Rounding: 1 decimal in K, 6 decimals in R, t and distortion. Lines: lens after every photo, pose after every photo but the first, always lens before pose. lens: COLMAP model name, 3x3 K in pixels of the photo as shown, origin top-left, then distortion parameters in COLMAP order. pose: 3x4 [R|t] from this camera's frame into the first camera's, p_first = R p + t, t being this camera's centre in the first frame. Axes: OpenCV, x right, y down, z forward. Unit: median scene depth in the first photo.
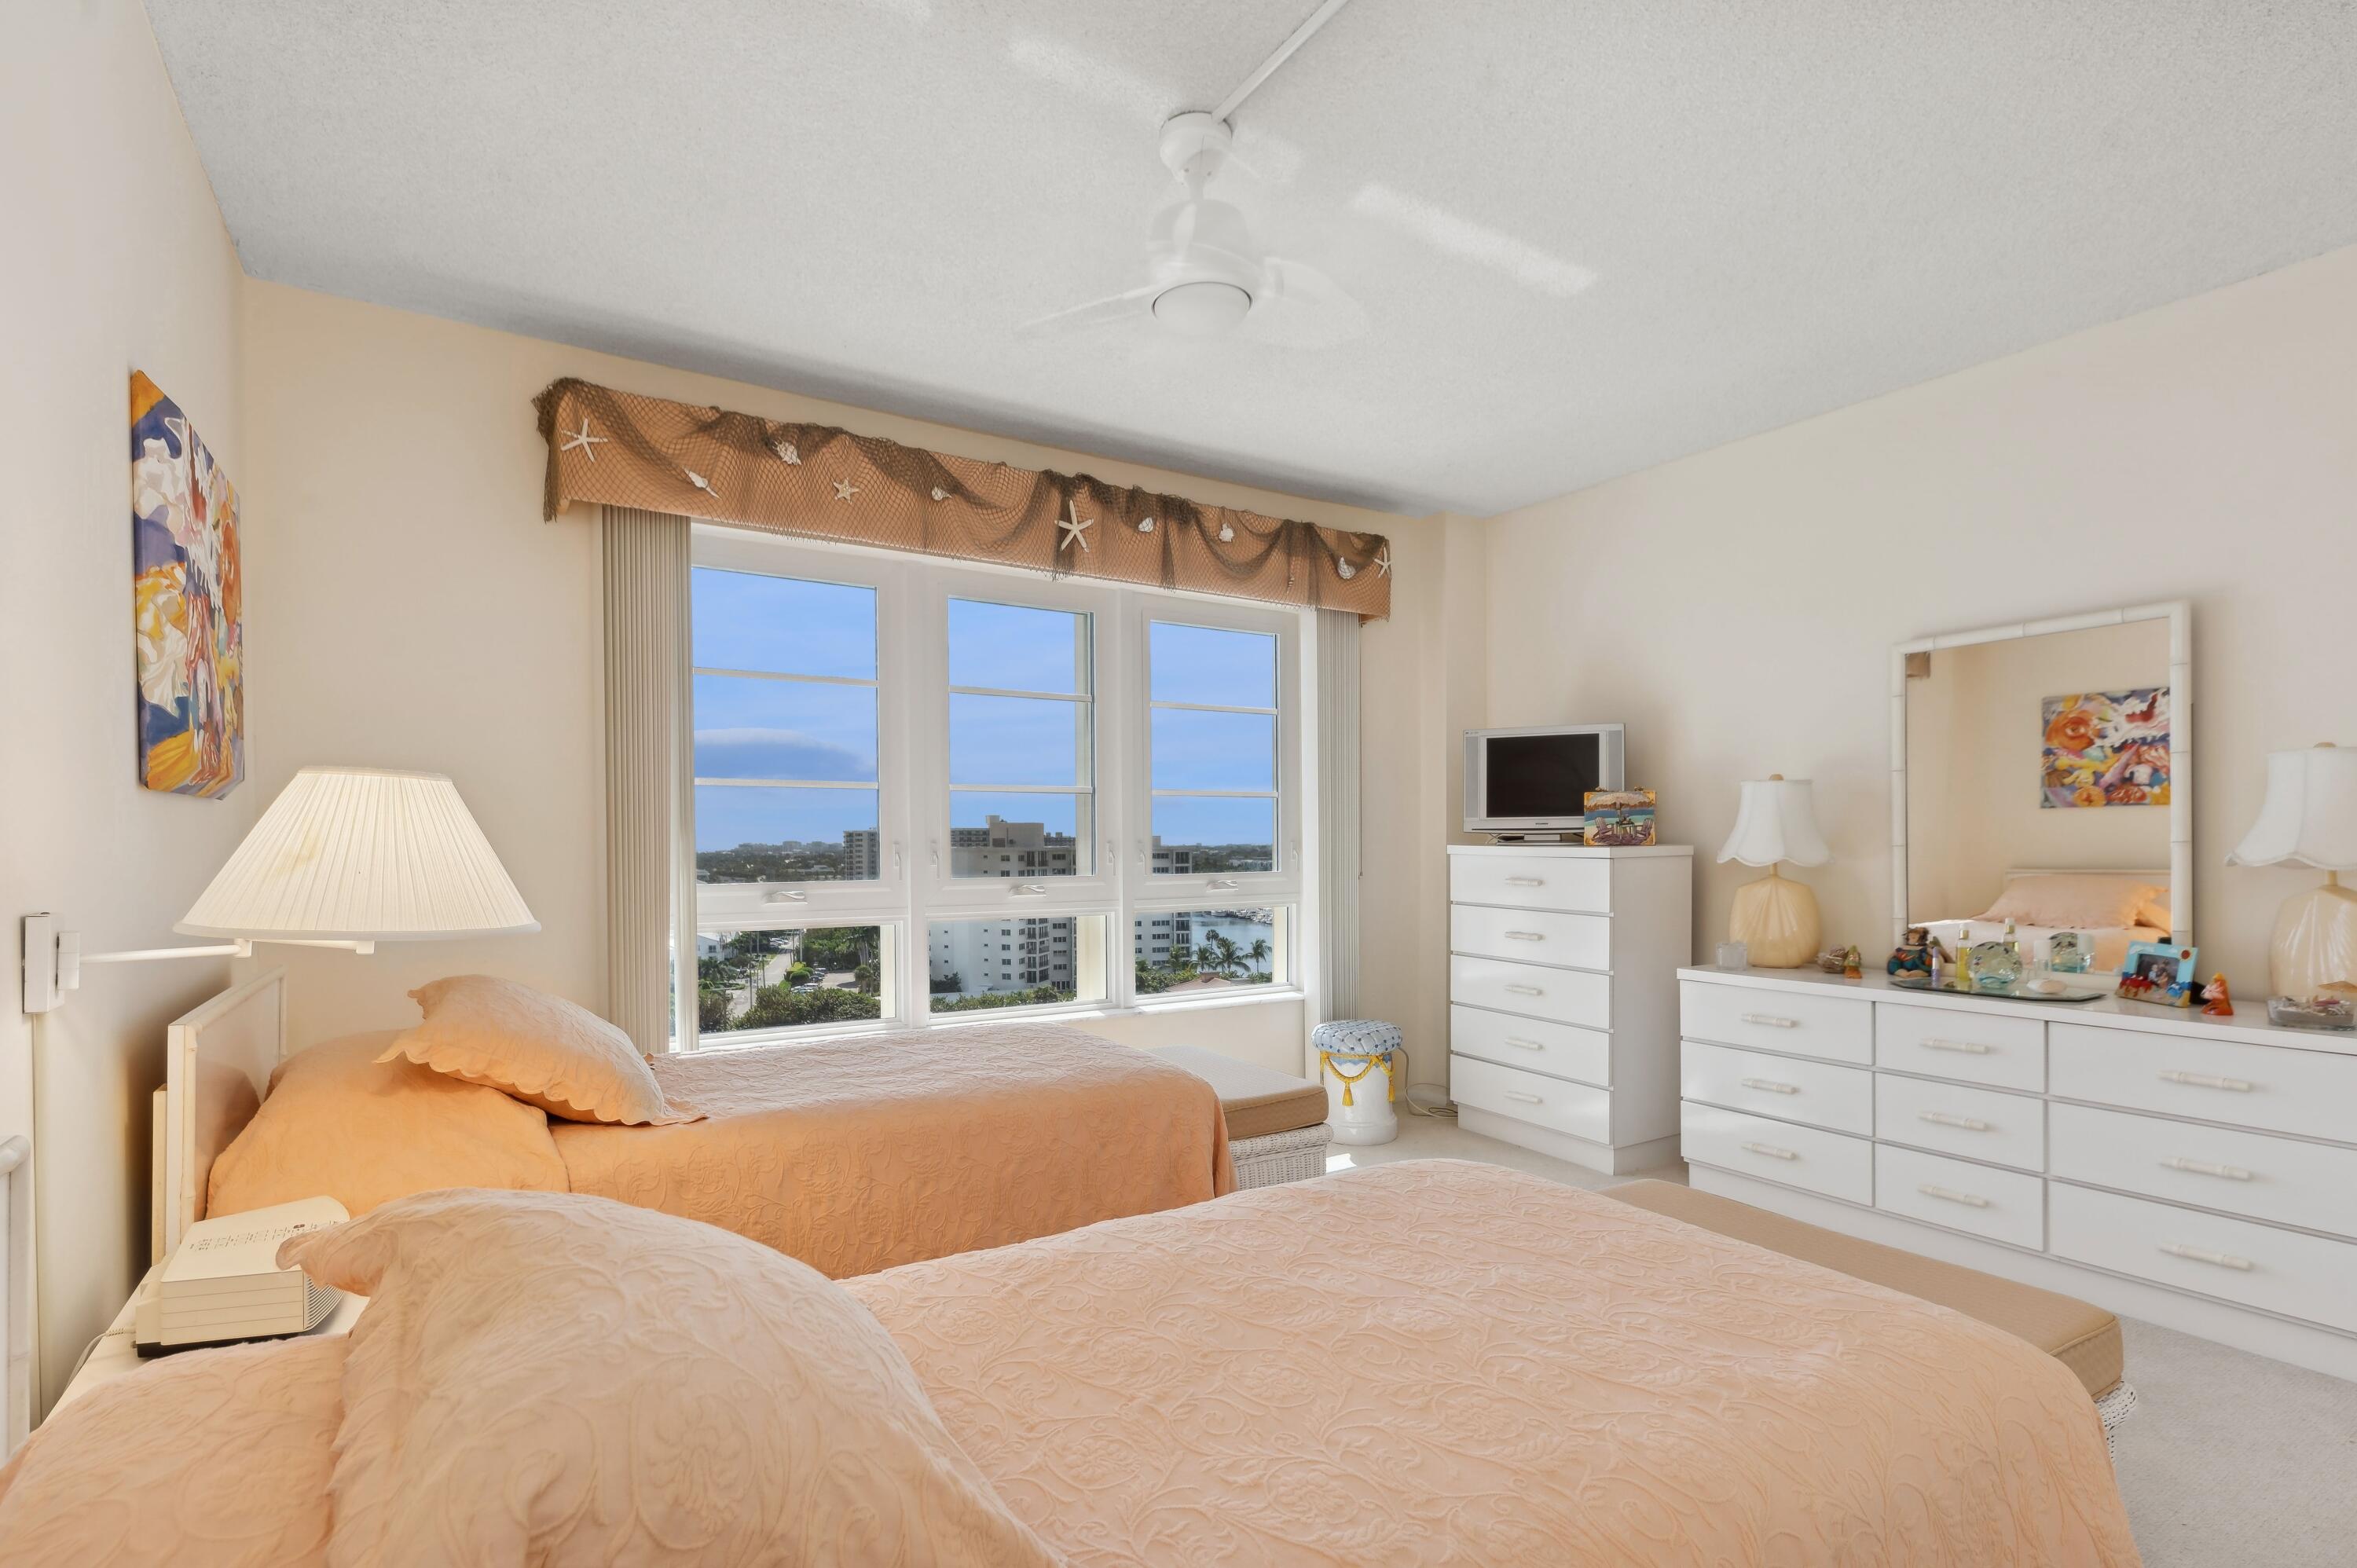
lens RADIAL K [[1094.4, 0, 1212.6], [0, 1094.4, 832.2], [0, 0, 1]] dist [0.004487, 0.000791]
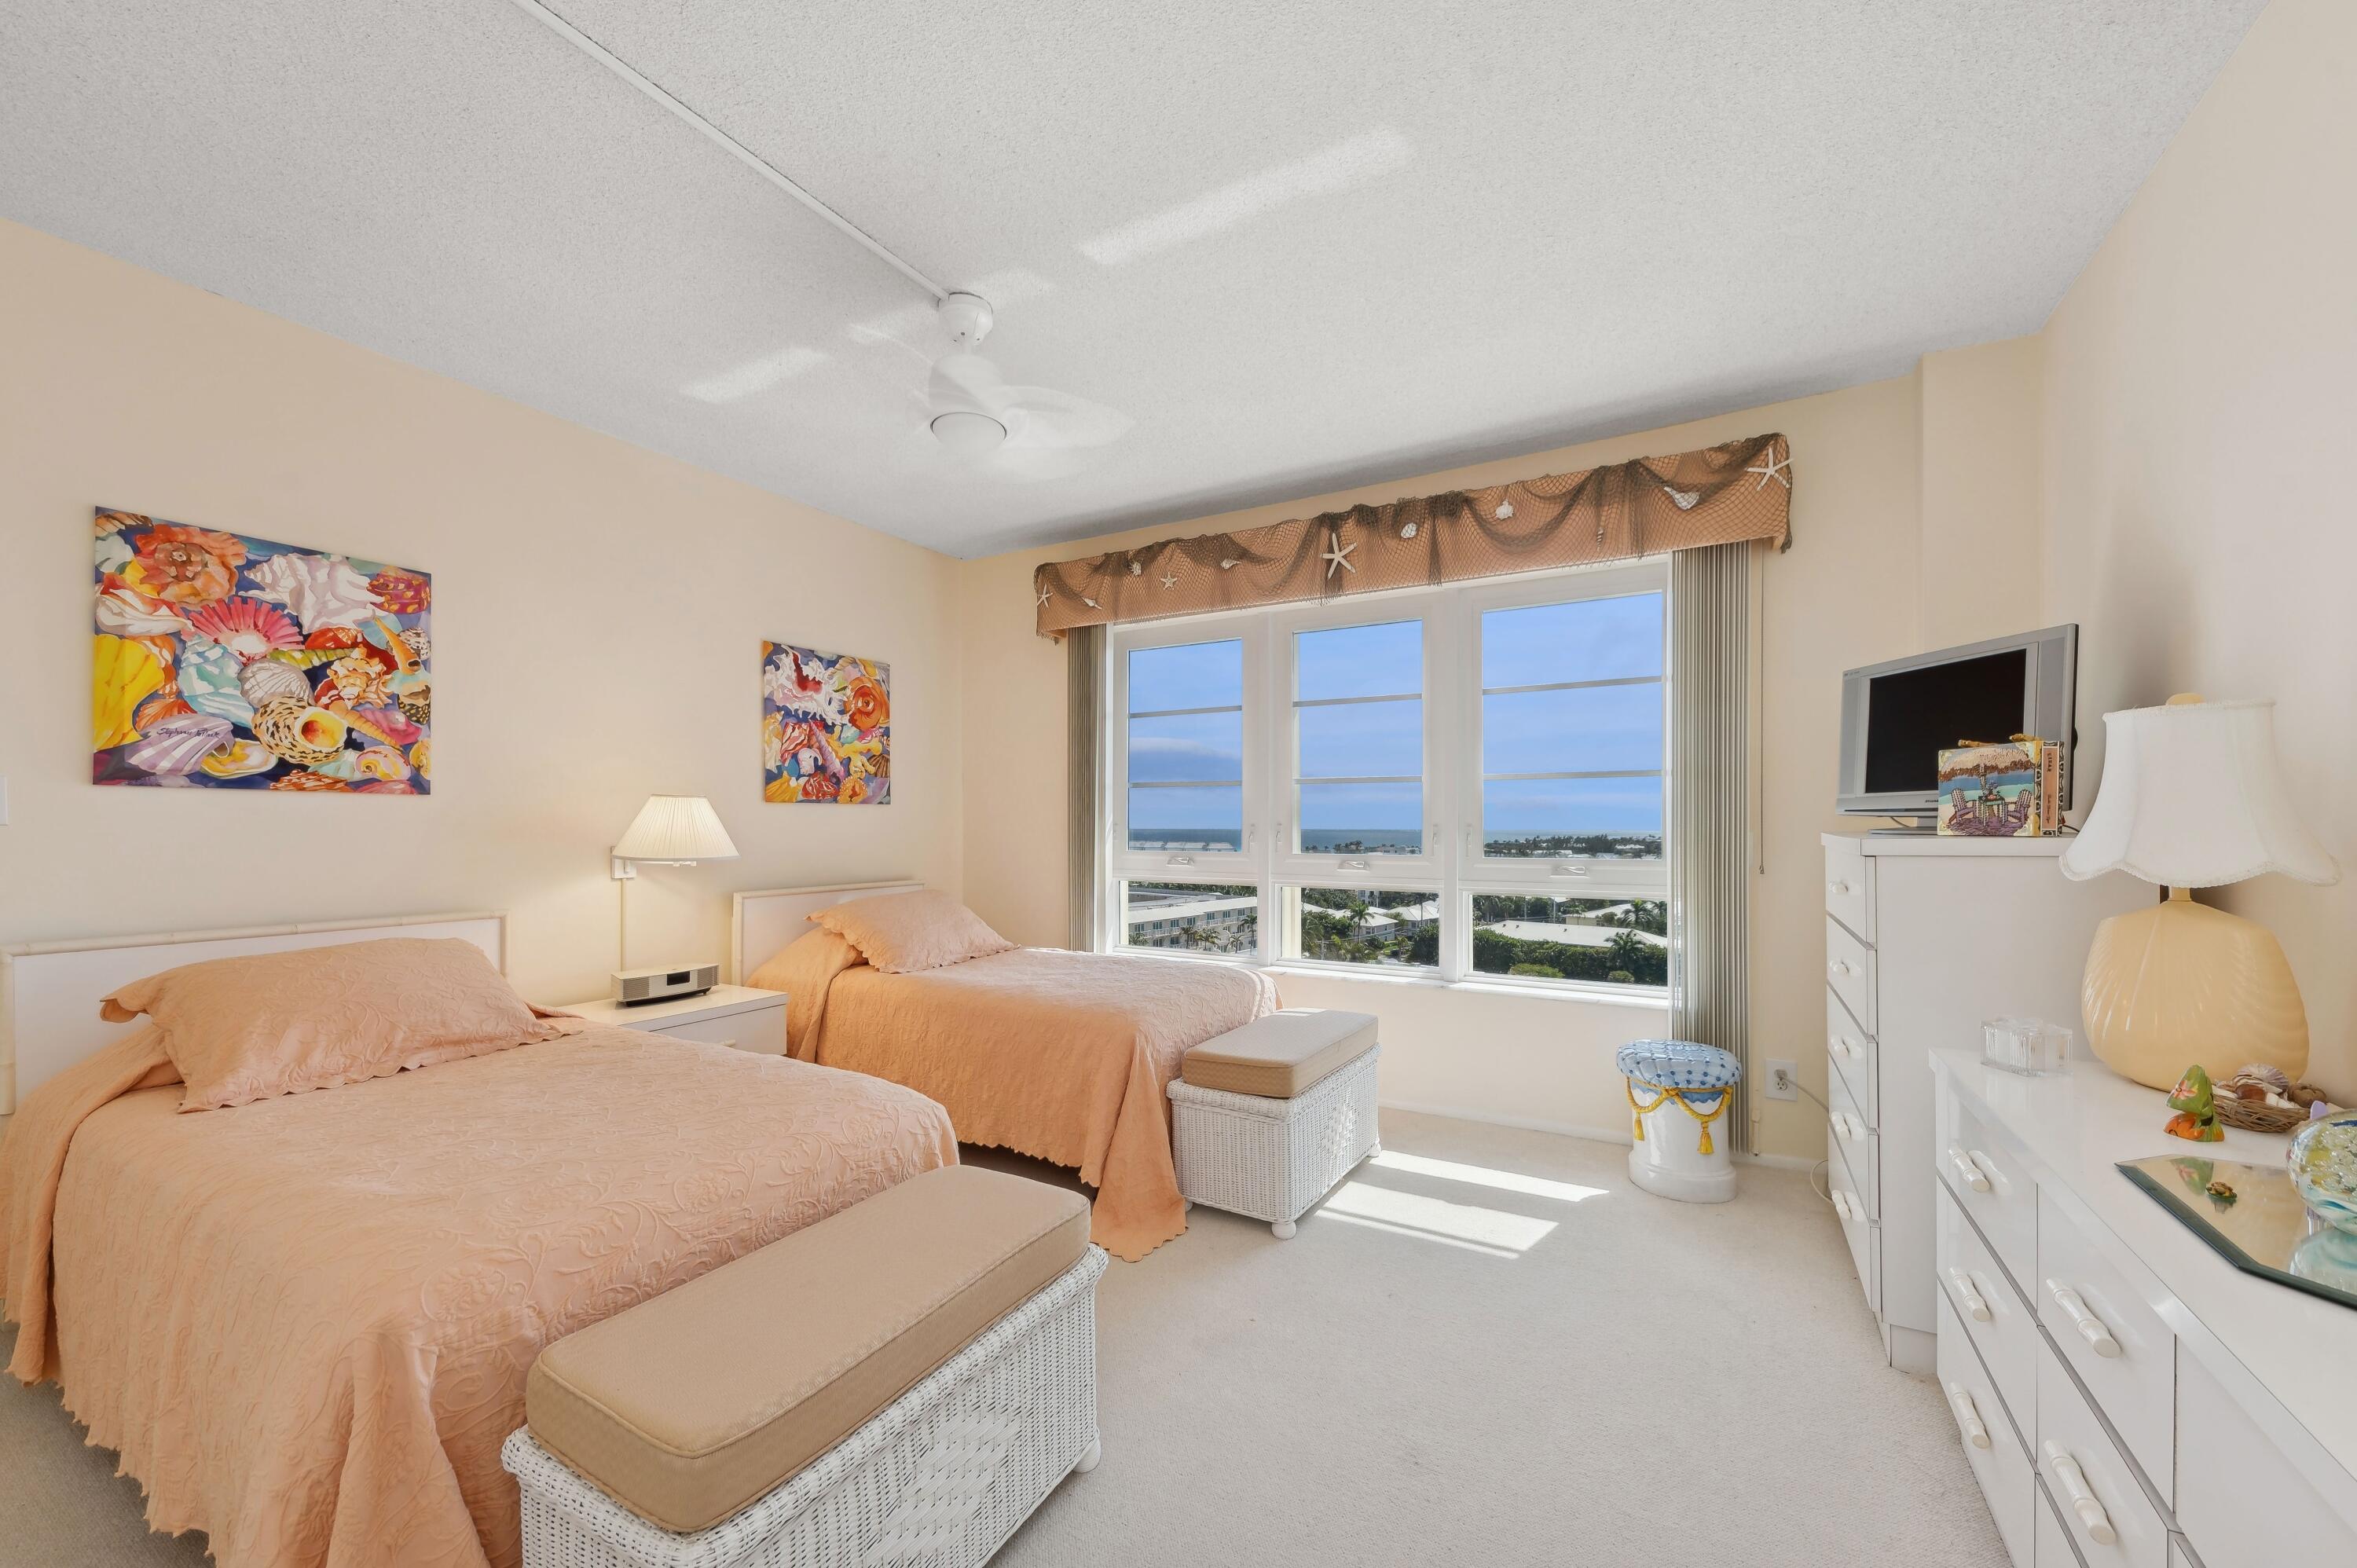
lens RADIAL K [[861.1, 0, 1159.0], [0, 861.1, 807.2], [0, 0, 1]] dist [-0.001525, -0.000005]
pose [[0.479293, -0.011428, -0.877580, 0.569199], [0.004308, 0.999934, -0.010669, -0.000516], [0.877644, 0.001333, 0.479311, 0.381783]]
